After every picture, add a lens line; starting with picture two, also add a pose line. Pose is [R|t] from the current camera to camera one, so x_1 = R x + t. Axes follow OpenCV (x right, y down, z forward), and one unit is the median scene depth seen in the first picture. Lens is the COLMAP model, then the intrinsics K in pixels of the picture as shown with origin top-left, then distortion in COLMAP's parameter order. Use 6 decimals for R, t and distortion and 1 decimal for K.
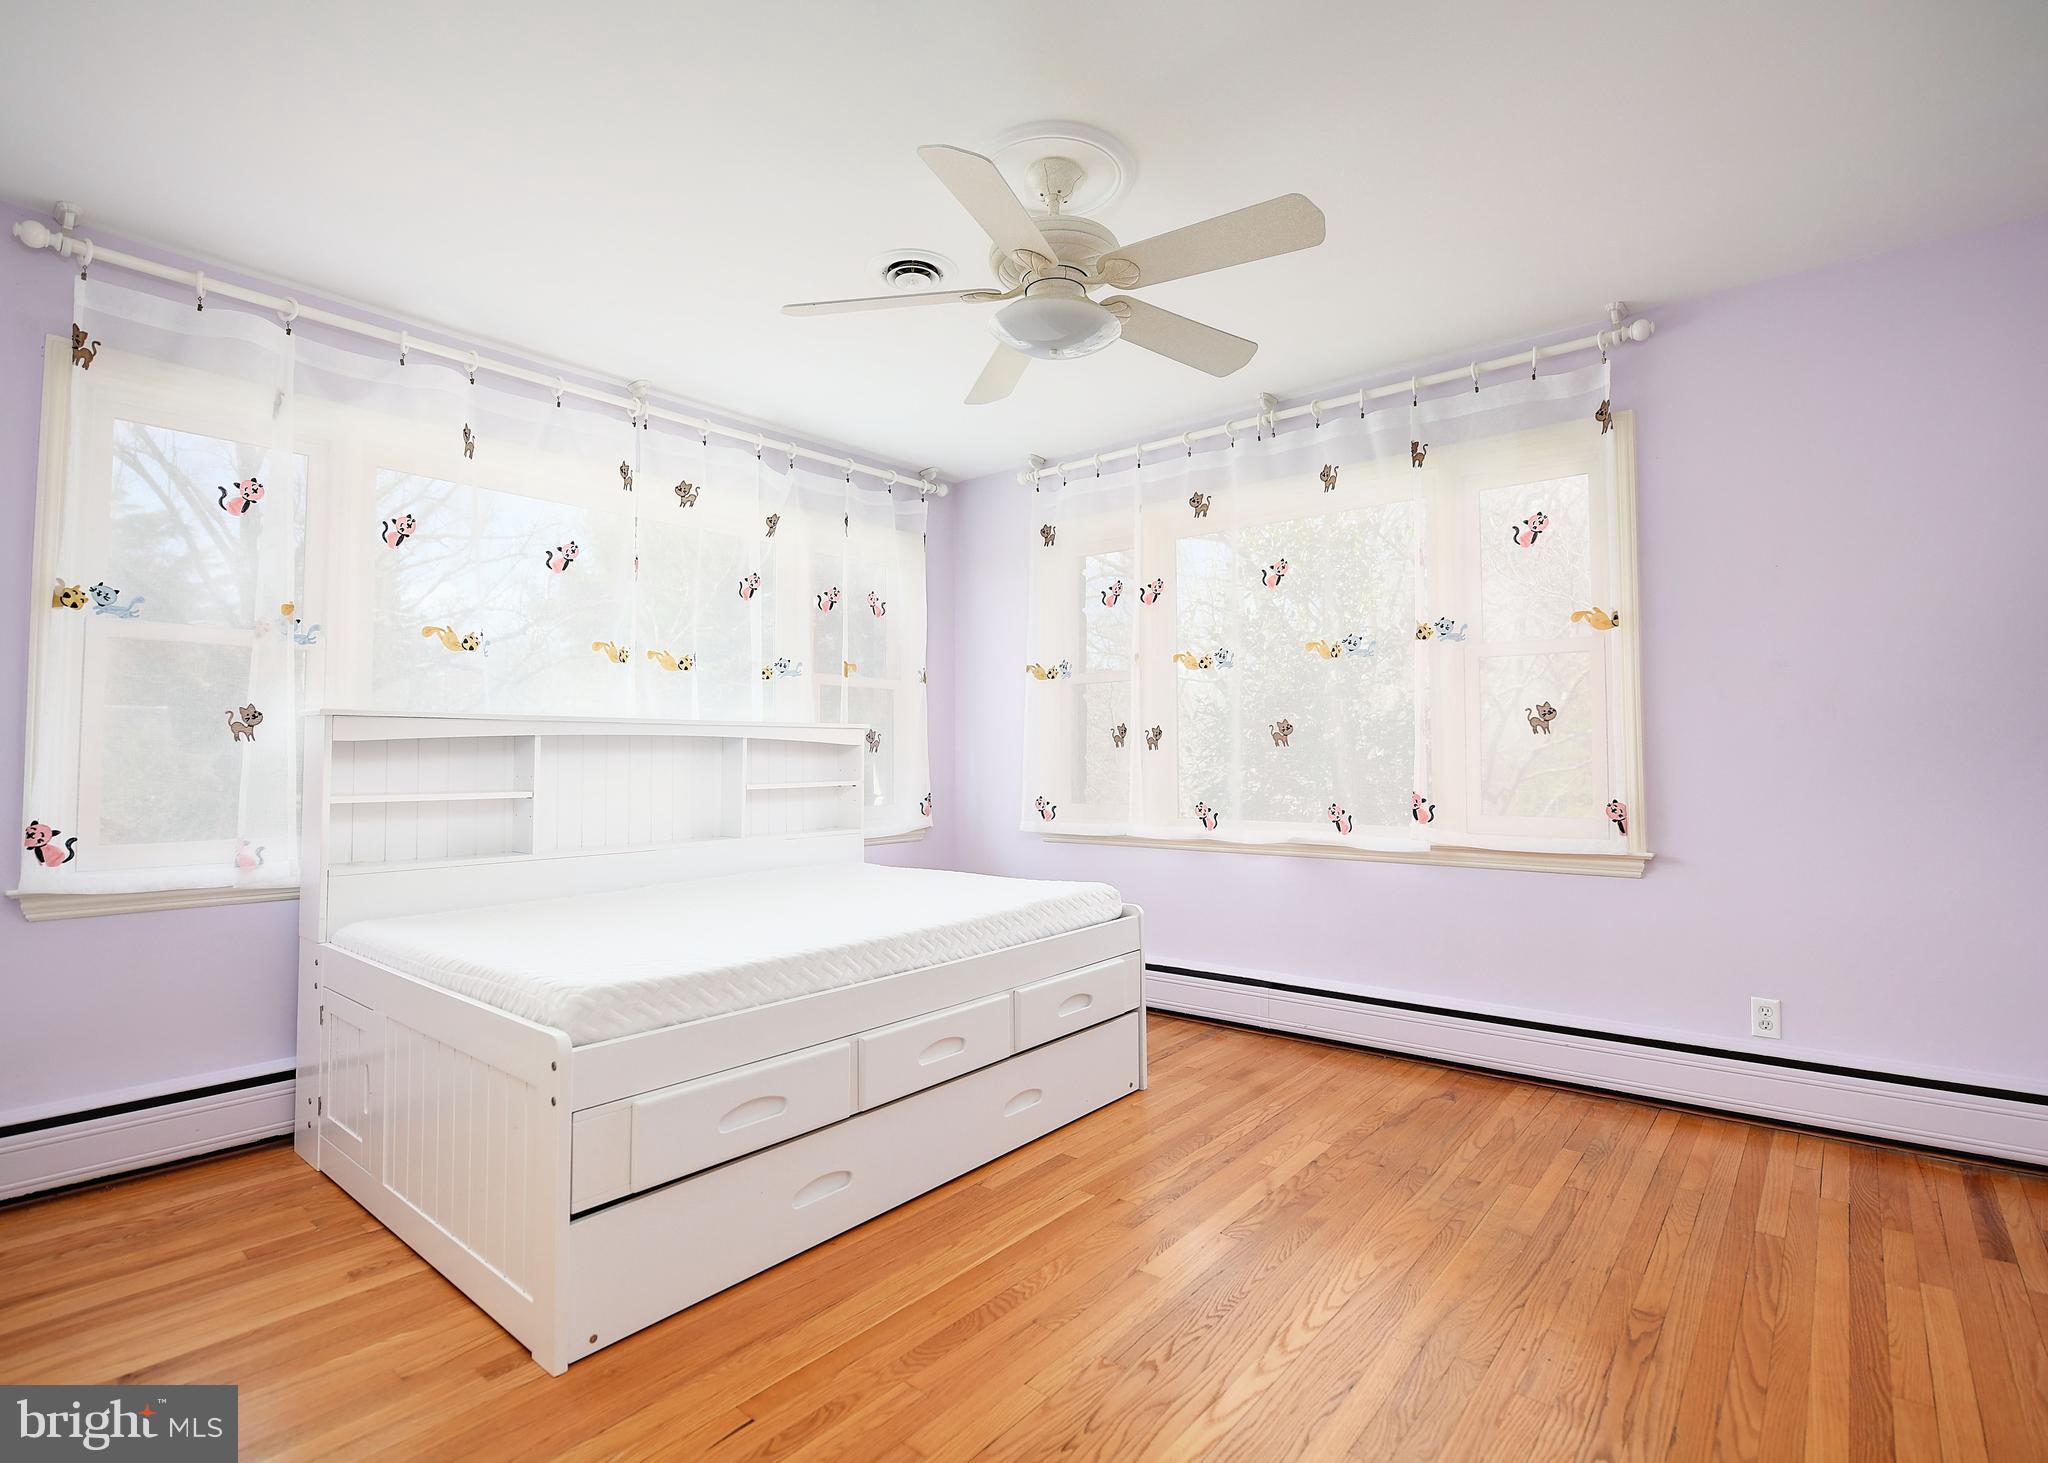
lens RADIAL K [[964.4, 0, 1024.0], [0, 964.4, 731.5], [0, 0, 1]] dist [-0.001773, -0.001076]
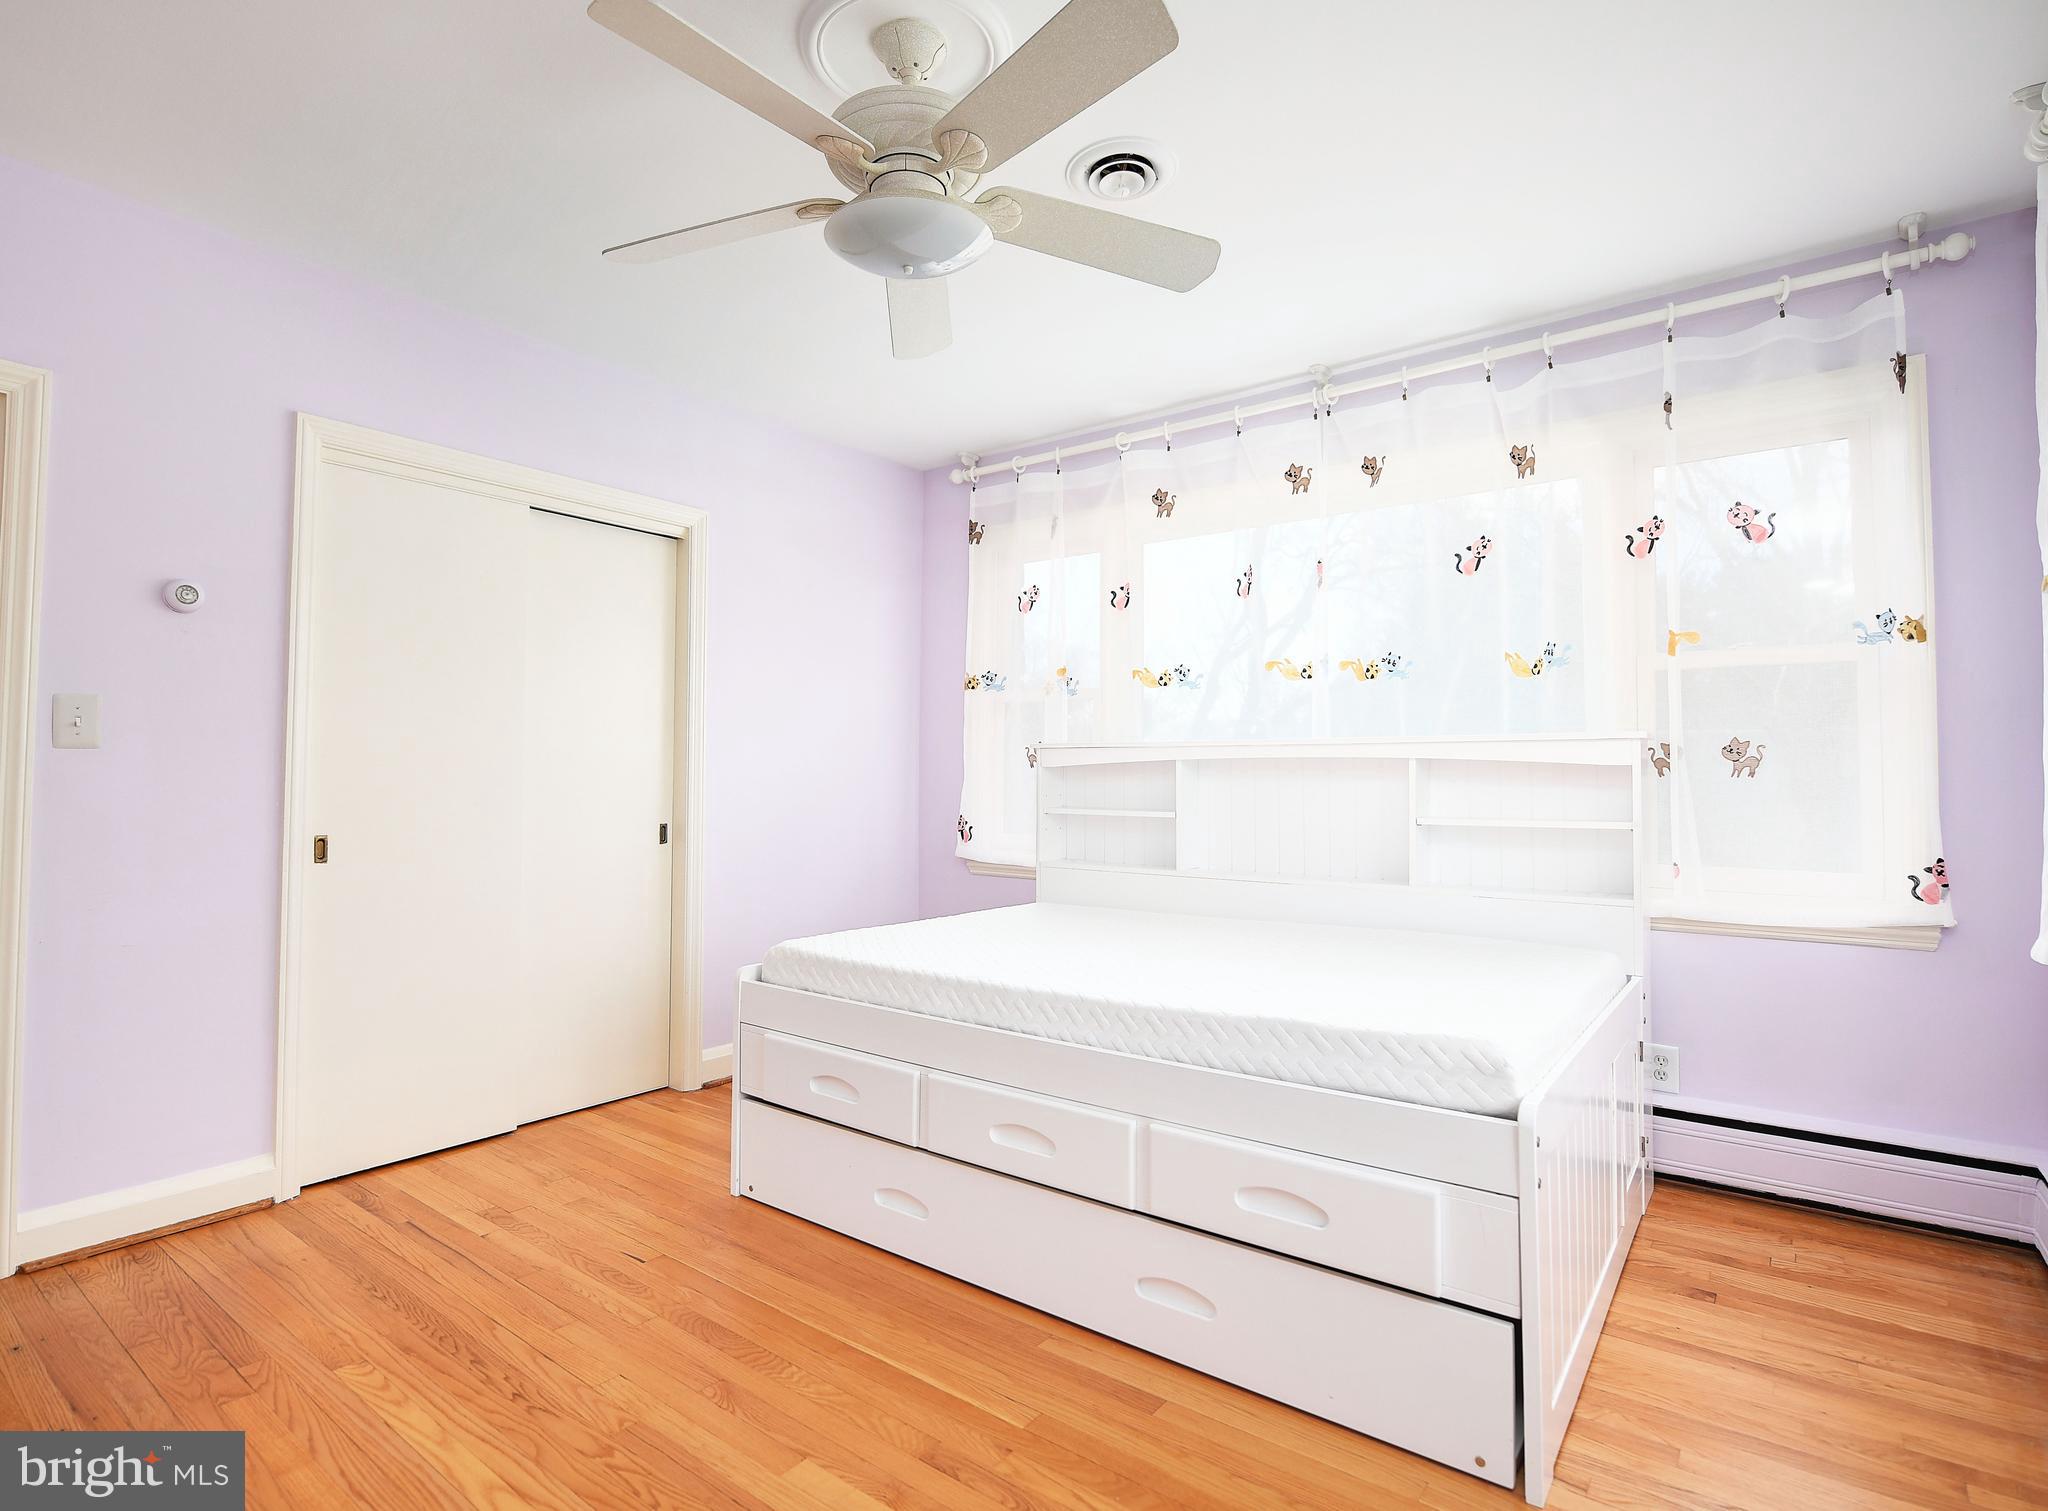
lens RADIAL K [[1046.4, 0, 1024.0], [0, 1046.4, 755.5], [0, 0, 1]] dist [-0.016909, 0.001753]
pose [[0.049921, -0.019599, -0.998561, 0.725422], [0.018063, 0.999662, -0.018718, 0.019729], [0.998590, -0.017103, 0.050258, 0.867735]]
